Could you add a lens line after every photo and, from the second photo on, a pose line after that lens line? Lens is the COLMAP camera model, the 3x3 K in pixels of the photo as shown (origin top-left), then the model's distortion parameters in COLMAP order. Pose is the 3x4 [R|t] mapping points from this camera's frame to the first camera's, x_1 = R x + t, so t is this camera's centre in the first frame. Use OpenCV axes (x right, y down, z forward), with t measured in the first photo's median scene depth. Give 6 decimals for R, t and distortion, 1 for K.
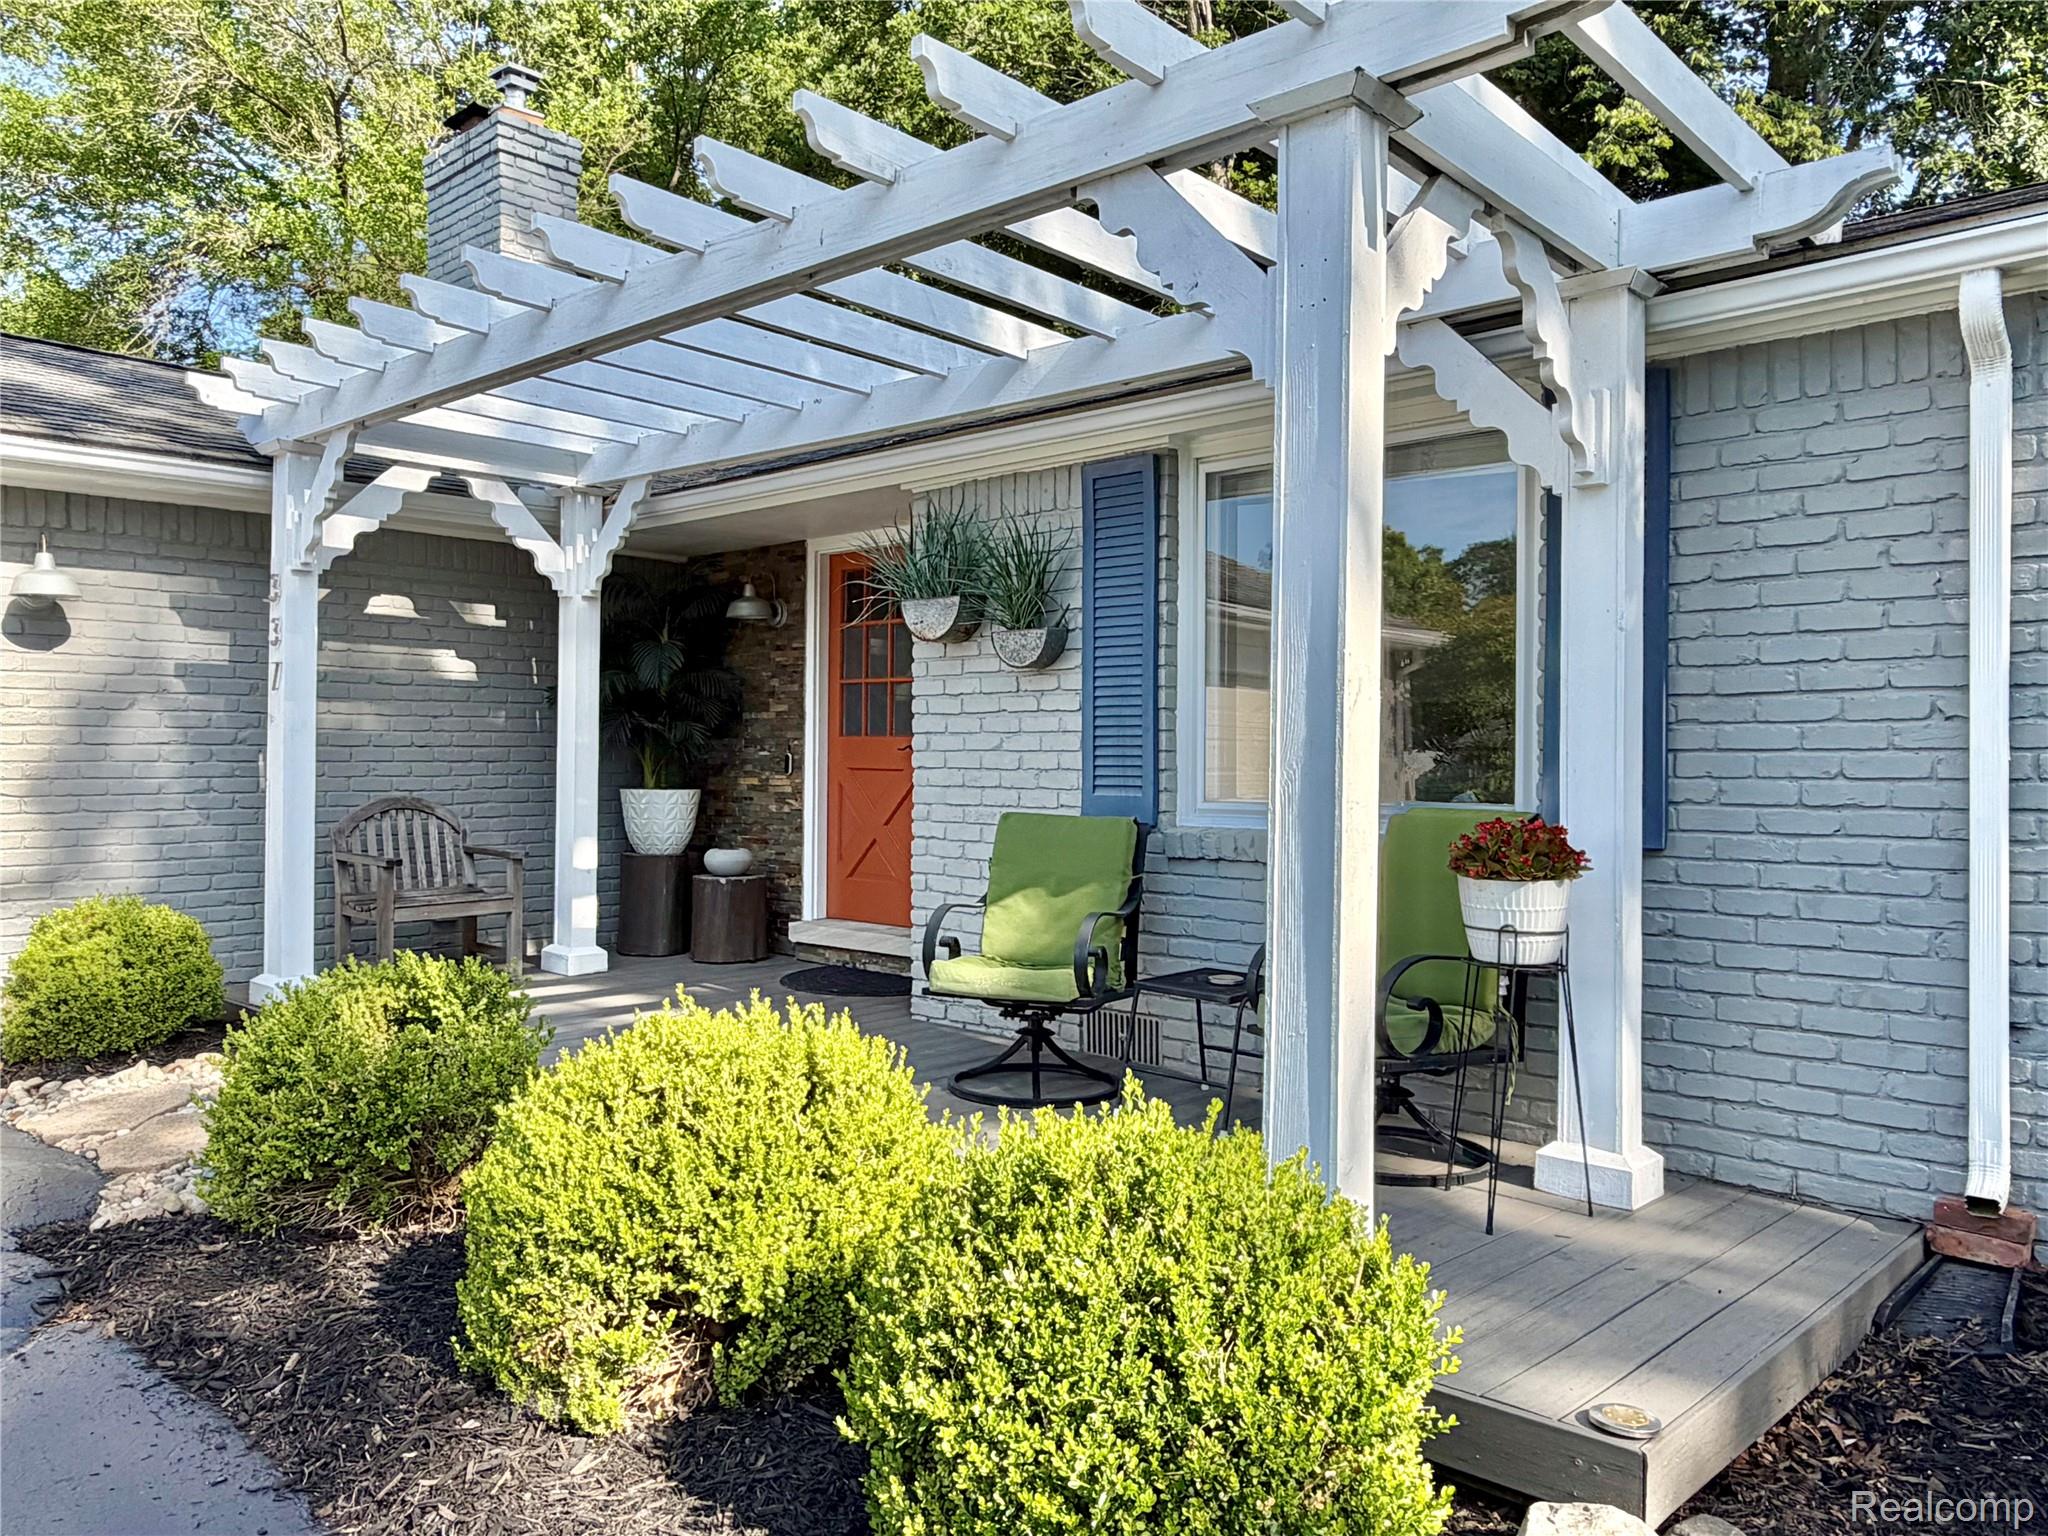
lens RADIAL K [[1512.1, 0, 1024.0], [0, 1512.1, 768.0], [0, 0, 1]] dist [0.068445, 0.001200]
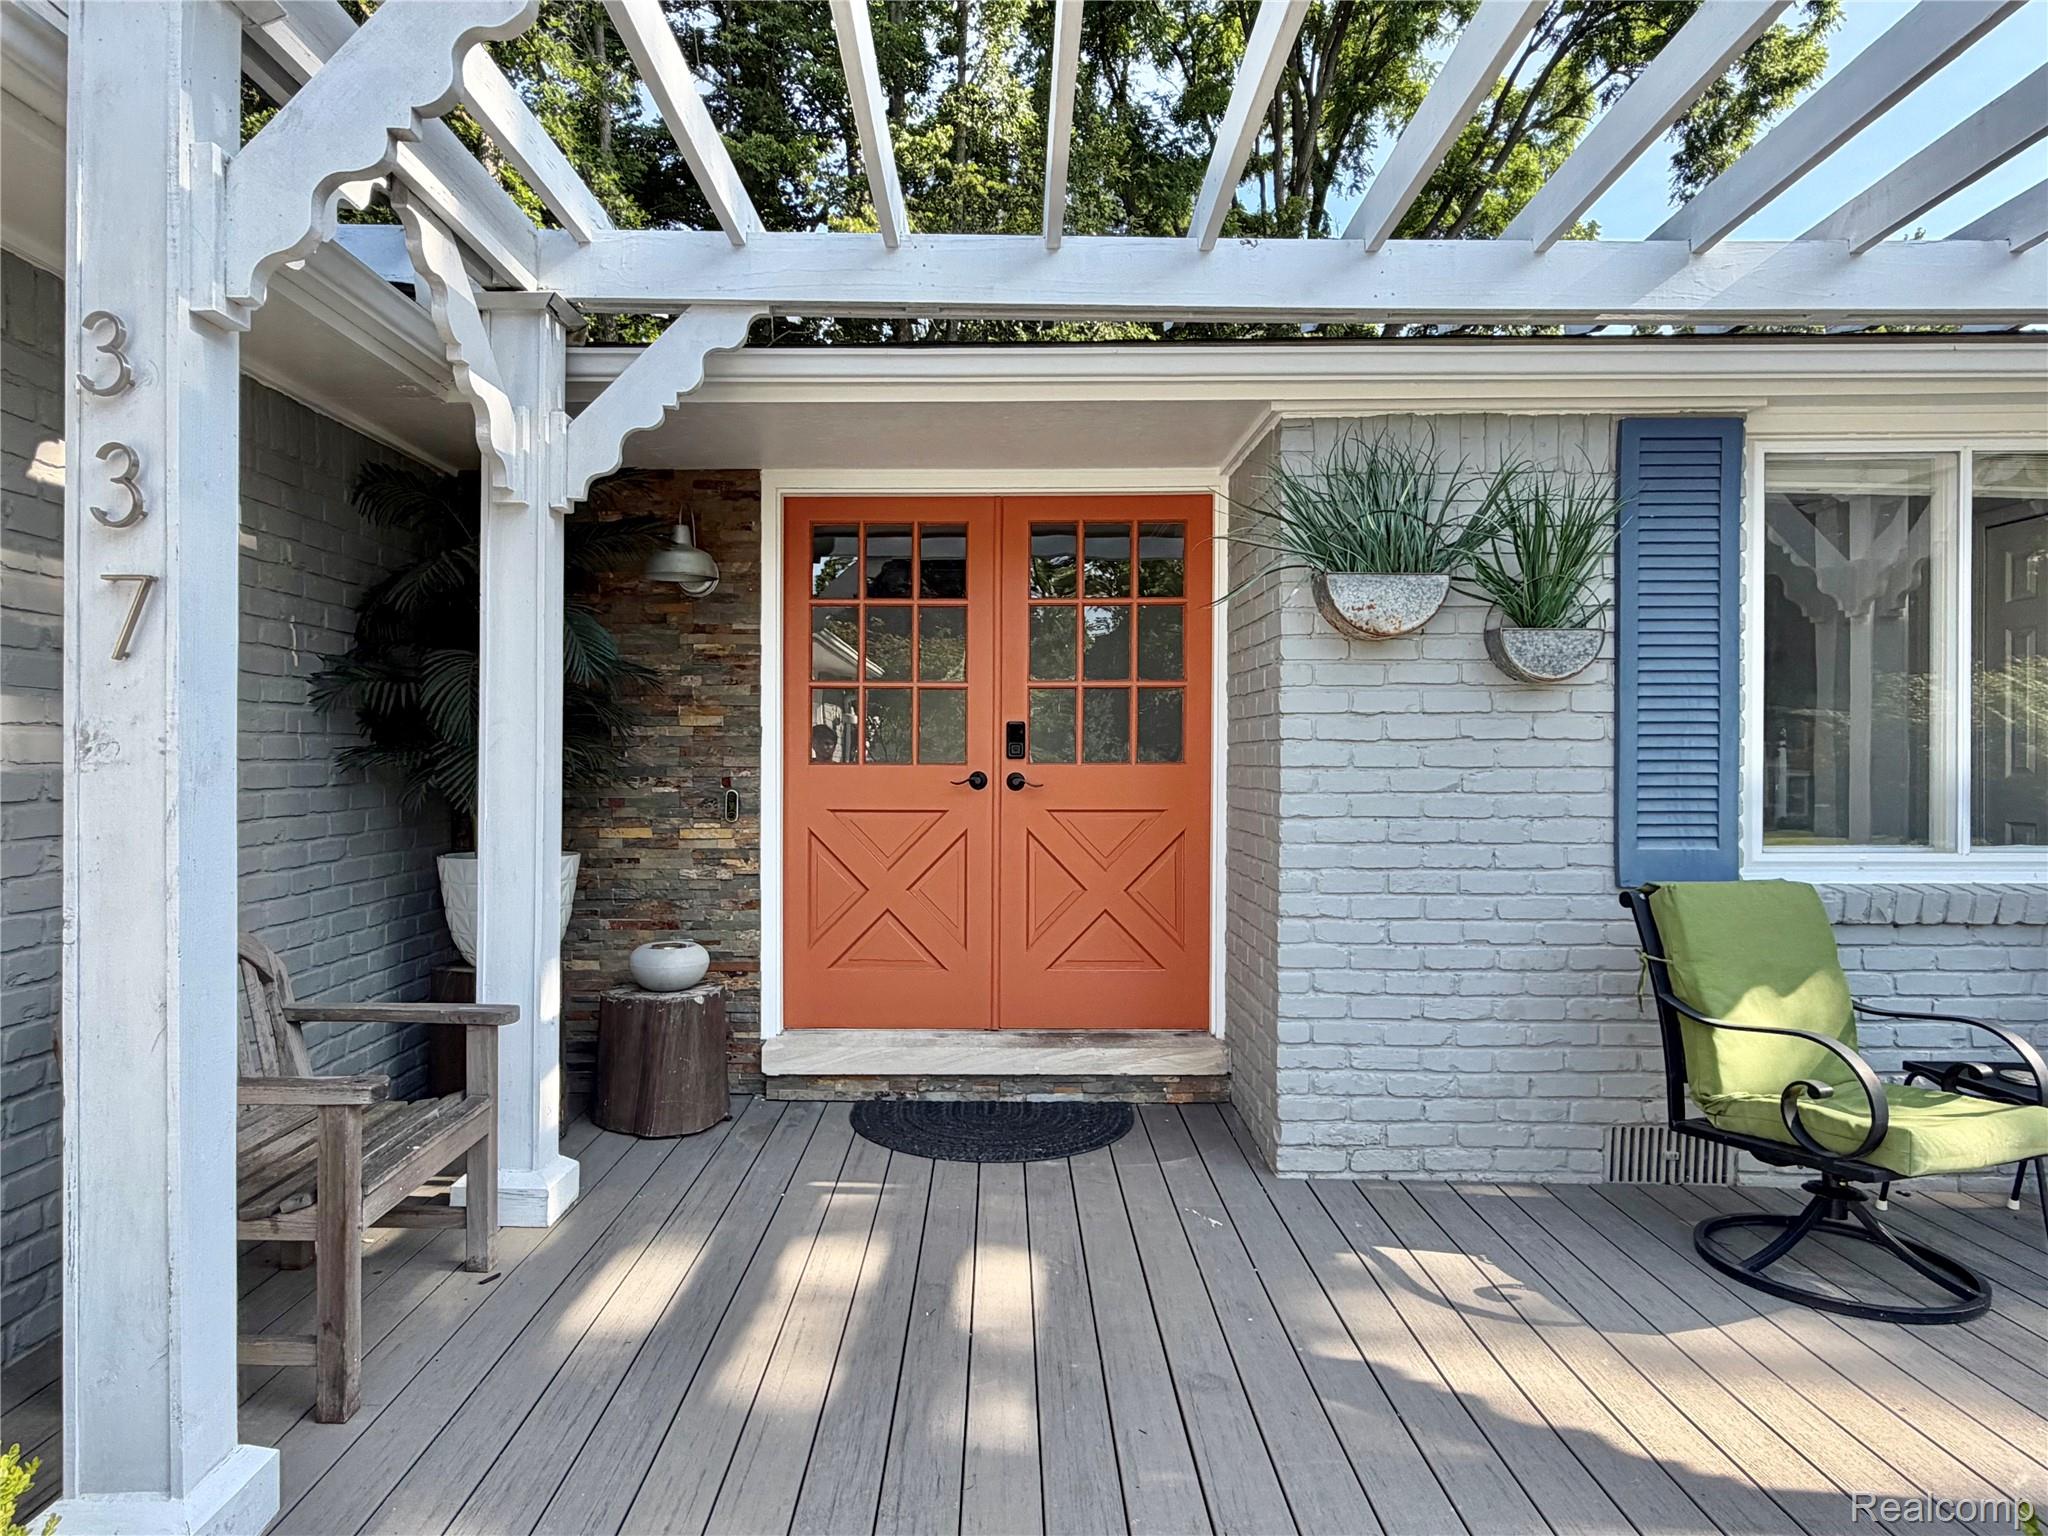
lens RADIAL K [[1198.2, 0, 1016.0], [0, 1198.2, 768.5], [0, 0, 1]] dist [0.000030, -0.000030]
pose [[0.740426, -0.013454, 0.672003, -0.446345], [0.010496, 0.999909, 0.008455, -0.023849], [-0.672056, 0.000793, 0.740500, 0.570808]]
